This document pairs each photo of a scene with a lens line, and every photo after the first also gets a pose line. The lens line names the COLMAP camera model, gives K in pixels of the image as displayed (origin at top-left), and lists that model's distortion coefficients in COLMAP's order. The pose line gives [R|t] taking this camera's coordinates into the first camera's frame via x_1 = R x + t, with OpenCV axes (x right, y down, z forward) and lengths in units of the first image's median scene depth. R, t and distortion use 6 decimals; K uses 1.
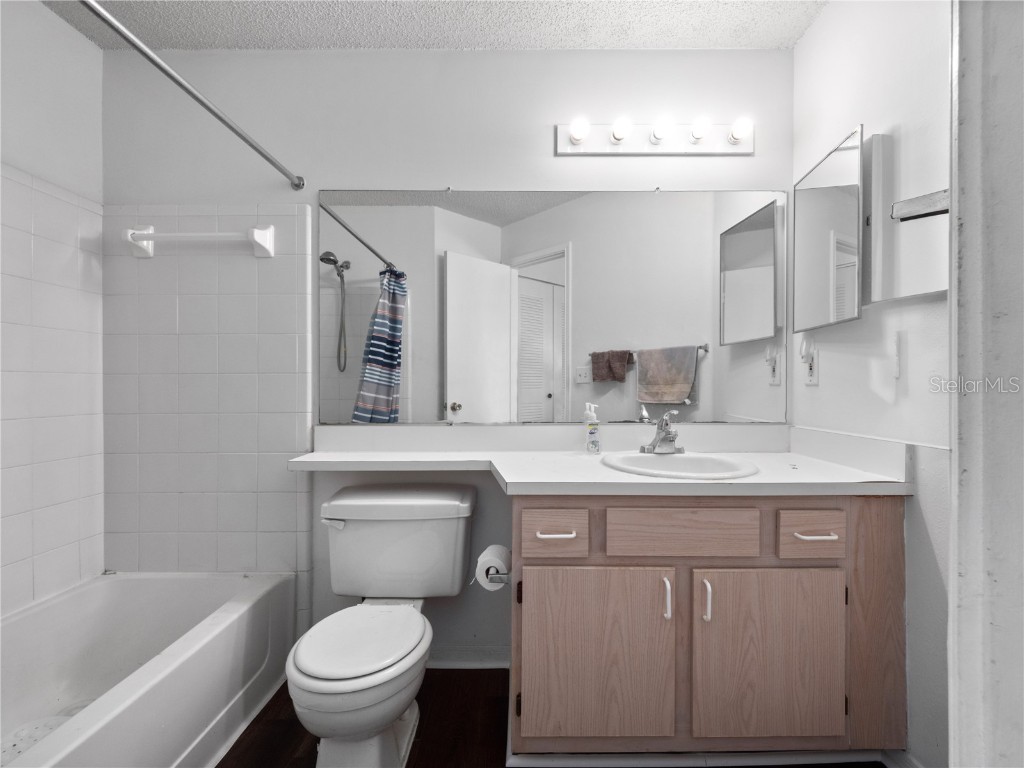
lens RADIAL K [[442.5, 0, 511.0], [0, 442.5, 388.5], [0, 0, 1]] dist [-0.002991, -0.004973]
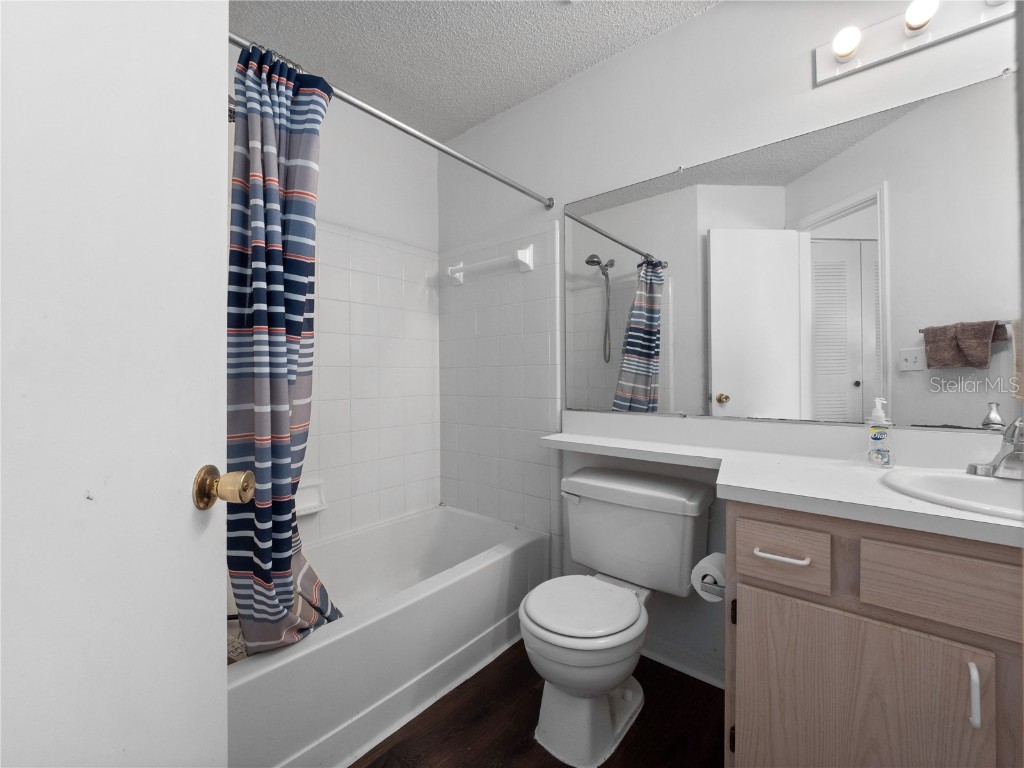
lens RADIAL K [[442.5, 0, 508.8], [0, 442.5, 378.4], [0, 0, 1]] dist [-0.002991, -0.004973]
pose [[0.754805, 0.001107, -0.655948, 0.209677], [-0.000259, 0.999999, 0.001389, -0.001335], [0.655949, -0.000878, 0.754805, 0.038714]]
